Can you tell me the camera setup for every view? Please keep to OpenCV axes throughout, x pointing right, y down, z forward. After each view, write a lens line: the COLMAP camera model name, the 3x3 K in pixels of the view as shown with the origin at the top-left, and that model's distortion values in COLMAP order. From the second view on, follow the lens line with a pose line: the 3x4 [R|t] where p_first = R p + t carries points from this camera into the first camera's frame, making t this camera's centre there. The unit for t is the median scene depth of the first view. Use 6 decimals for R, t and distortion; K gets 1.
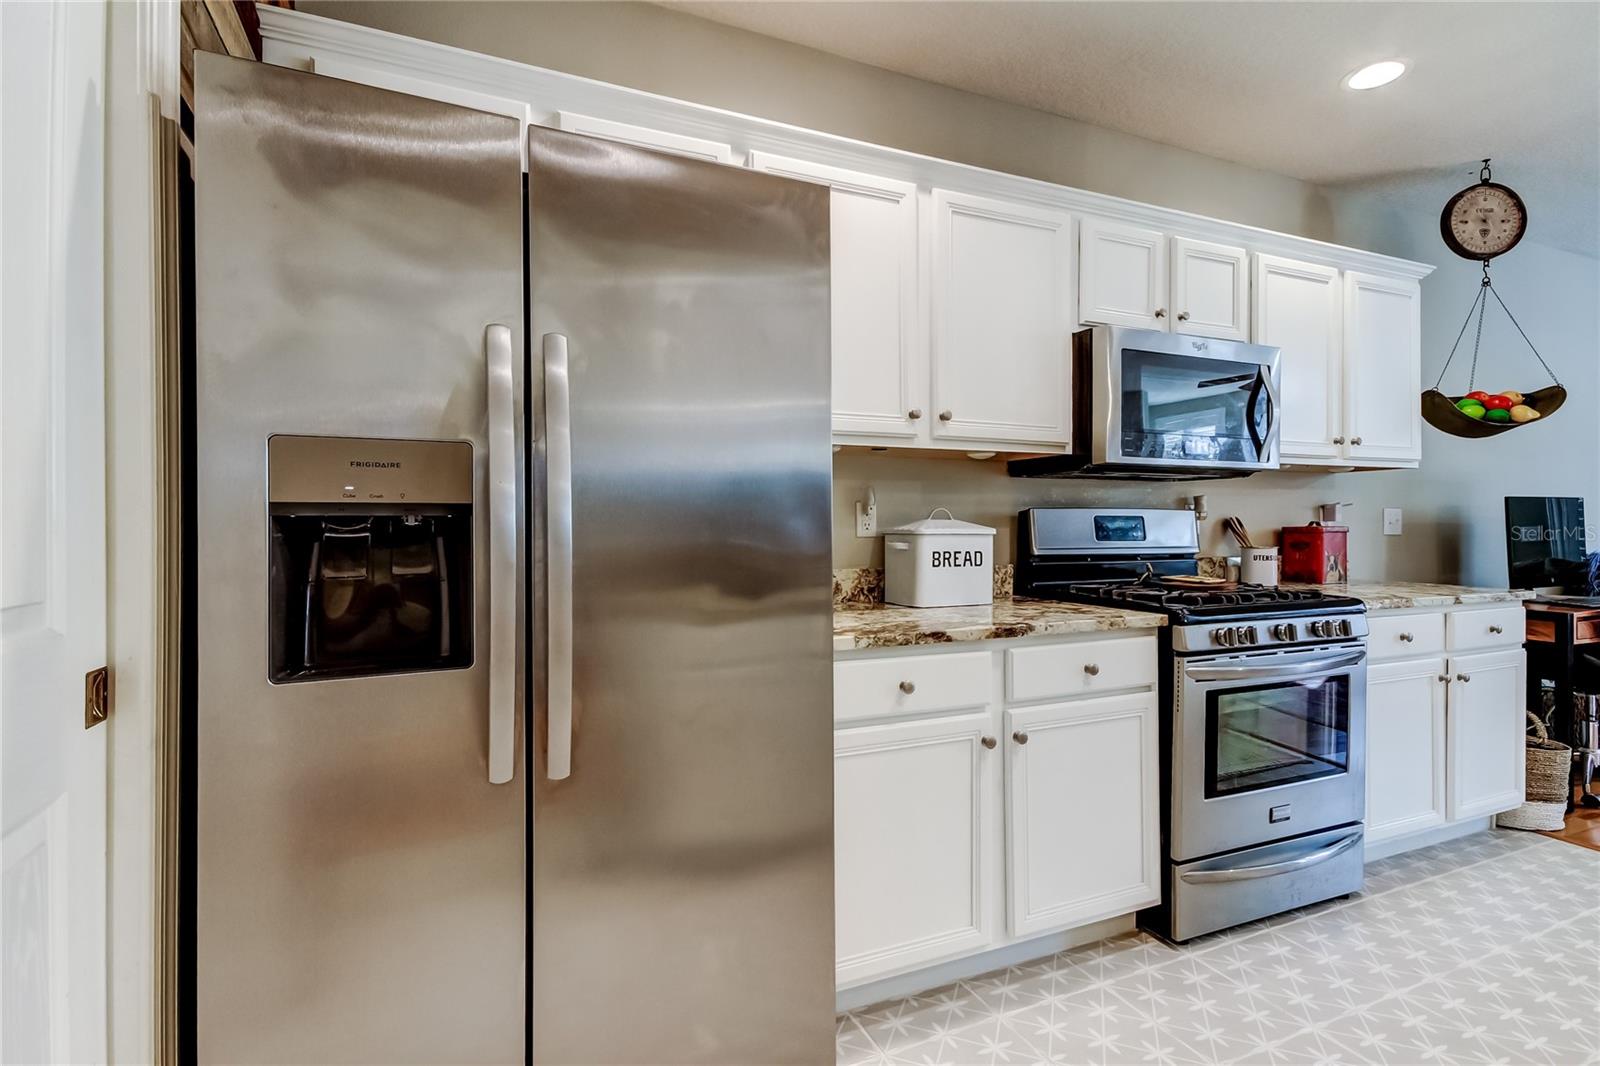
lens RADIAL K [[713.6, 0, 801.8], [0, 713.6, 525.5], [0, 0, 1]] dist [0.015702, -0.007426]
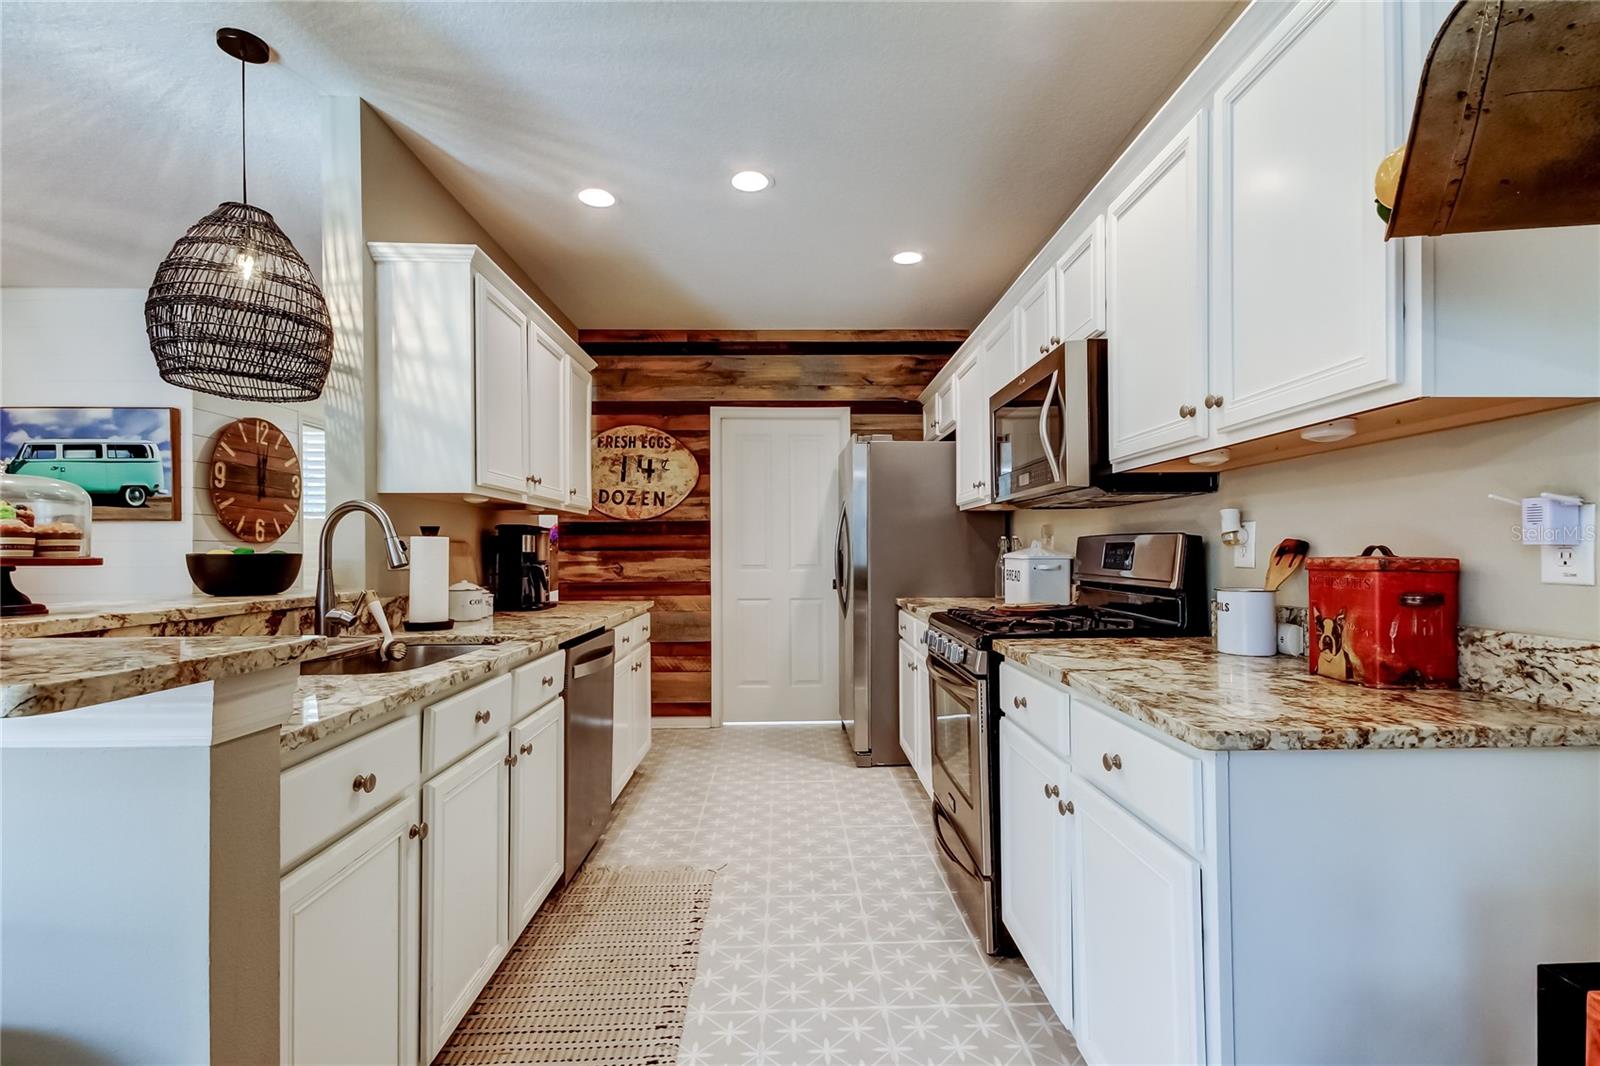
lens RADIAL K [[728.4, 0, 812.3], [0, 728.4, 550.5], [0, 0, 1]] dist [0.012016, -0.000723]
pose [[-0.339407, 0.000896, -0.940639, 1.693864], [0.001704, 0.999998, 0.000338, -0.004977], [0.940638, -0.001488, -0.339408, 1.087237]]
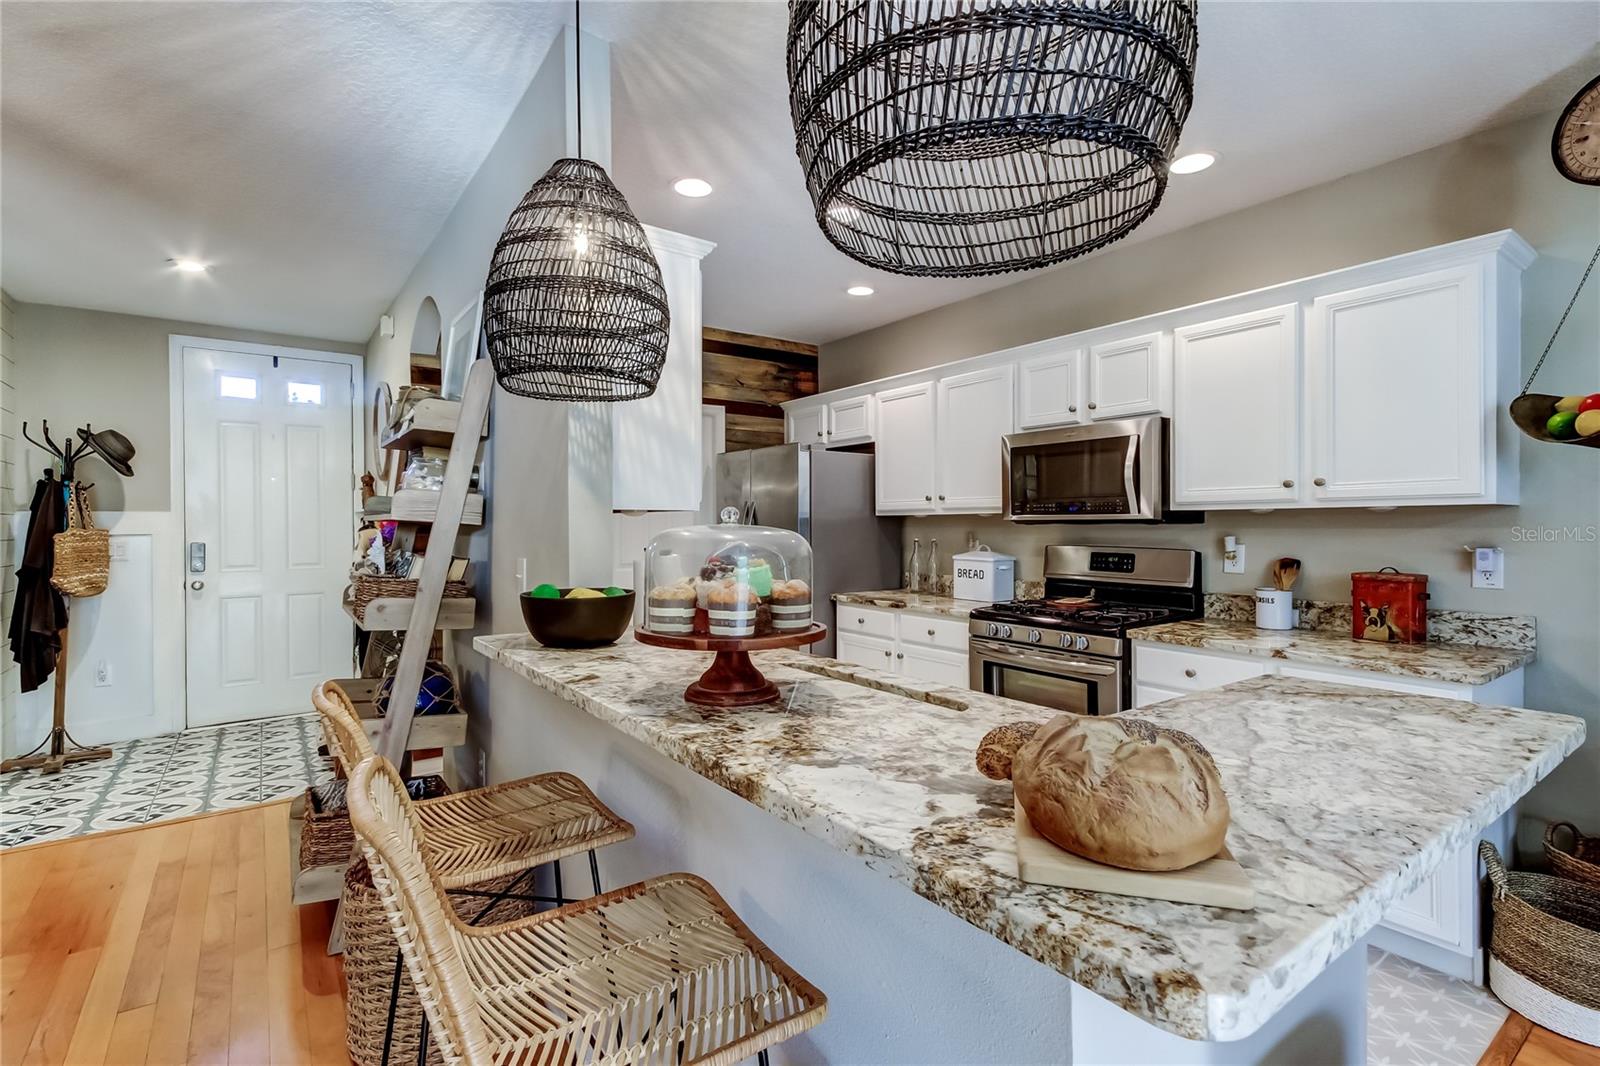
lens RADIAL K [[746.6, 0, 811.5], [0, 746.6, 526.9], [0, 0, 1]] dist [0.044689, -0.018058]
pose [[0.256468, 0.006635, -0.966530, 1.880711], [-0.001131, 0.999978, 0.006564, -0.079711], [0.966552, -0.000590, 0.256470, 0.129595]]
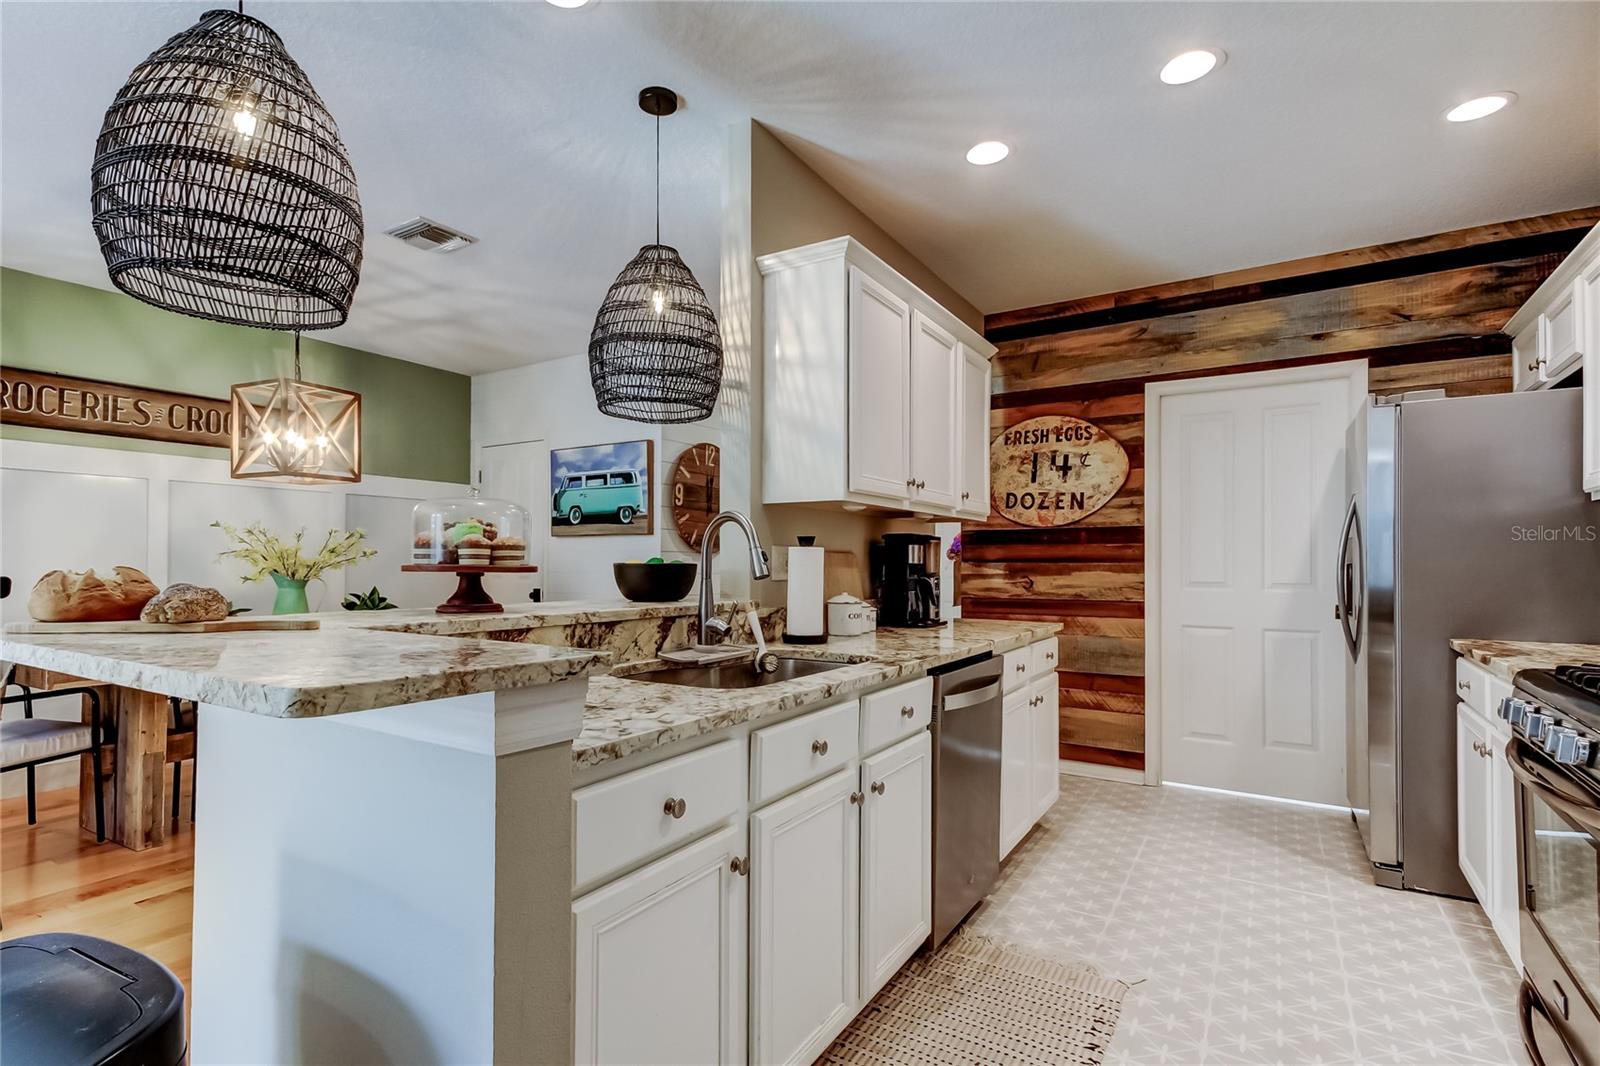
lens RADIAL K [[780.7, 0, 769.0], [0, 780.7, 555.9], [0, 0, 1]] dist [0.014102, -0.000657]
pose [[-0.818036, -0.007588, -0.575117, 1.559634], [-0.005350, 0.999970, -0.005583, -0.006365], [0.575142, -0.001490, -0.818052, 1.076502]]
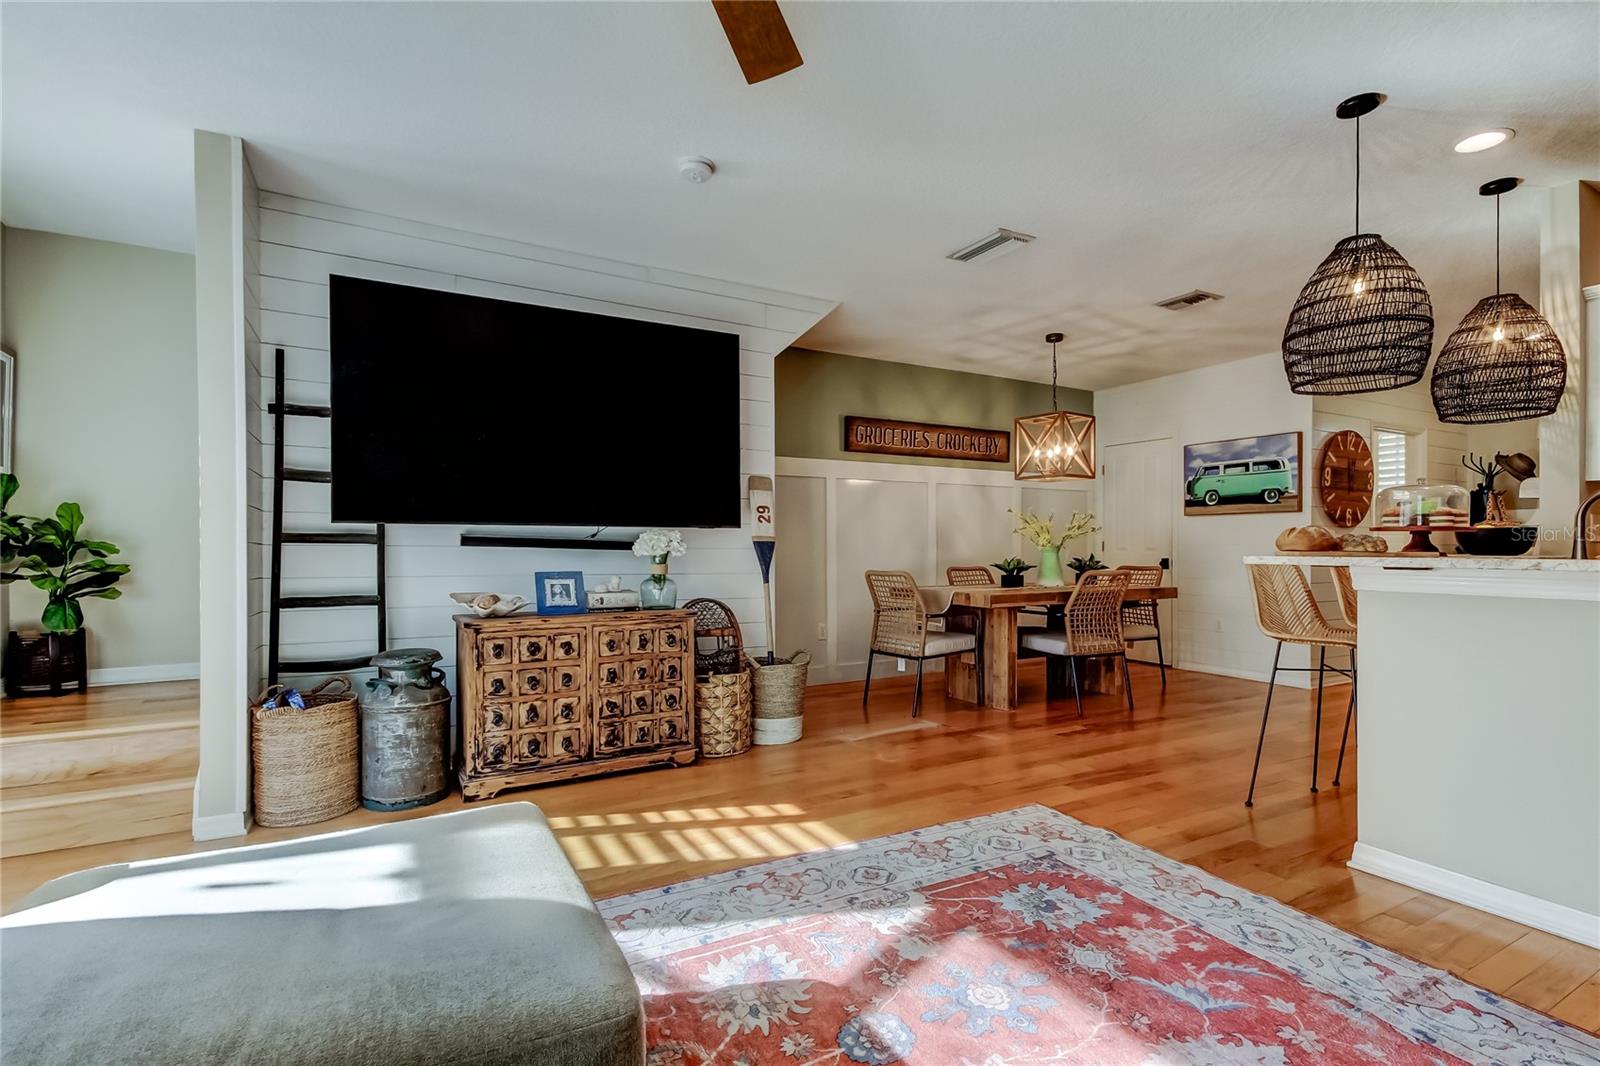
lens RADIAL K [[753.8, 0, 767.8], [0, 753.8, 555.3], [0, 0, 1]] dist [0.011412, -0.000372]
pose [[-0.993713, 0.001929, -0.111943, 2.616993], [0.000331, 0.999898, 0.014297, 0.030803], [0.111959, 0.014170, -0.993612, 1.390651]]
